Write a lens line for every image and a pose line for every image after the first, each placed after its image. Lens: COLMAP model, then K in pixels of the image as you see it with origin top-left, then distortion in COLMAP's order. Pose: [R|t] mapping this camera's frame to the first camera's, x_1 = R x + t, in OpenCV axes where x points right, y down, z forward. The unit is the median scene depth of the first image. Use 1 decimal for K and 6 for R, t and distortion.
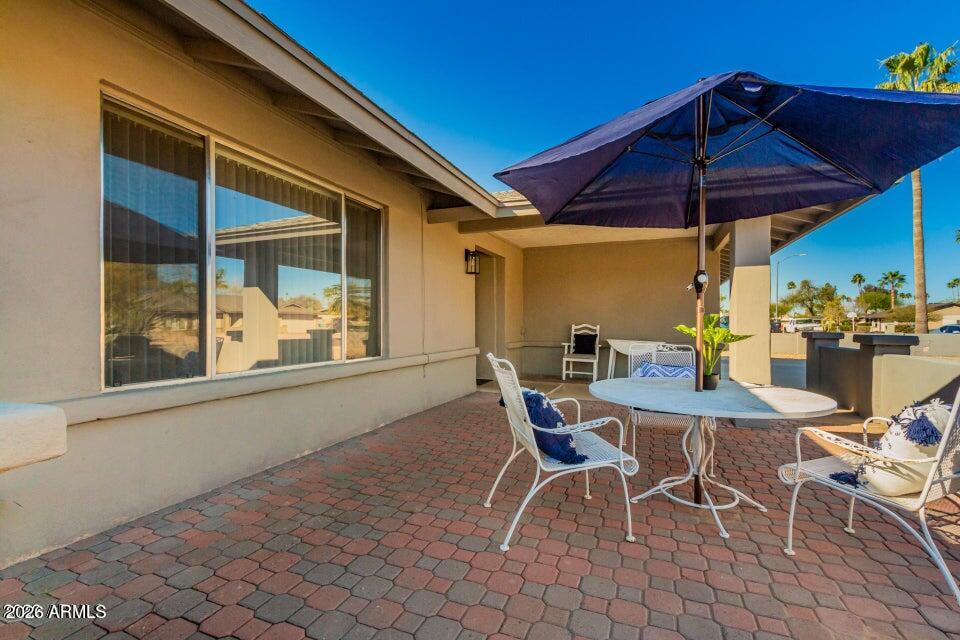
lens RADIAL K [[434.3, 0, 480.2], [0, 434.3, 324.0], [0, 0, 1]] dist [0.009637, -0.000386]
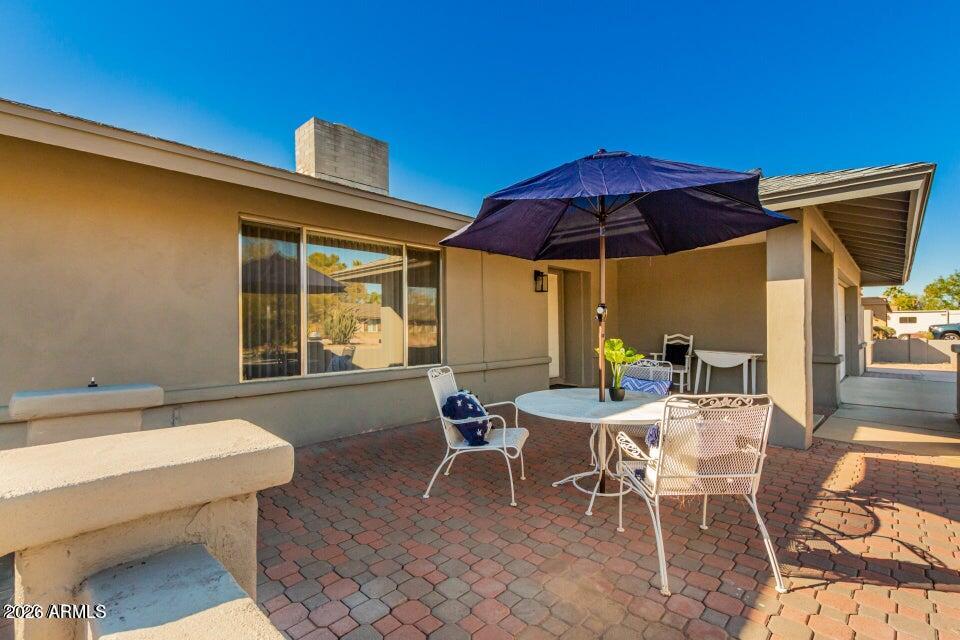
lens RADIAL K [[434.3, 0, 480.4], [0, 434.3, 321.7], [0, 0, 1]] dist [0.009637, -0.000386]
pose [[0.925545, -0.012743, -0.378424, 0.516003], [0.007947, 0.999867, -0.014235, -0.044233], [0.378555, 0.010168, 0.925523, -0.211577]]
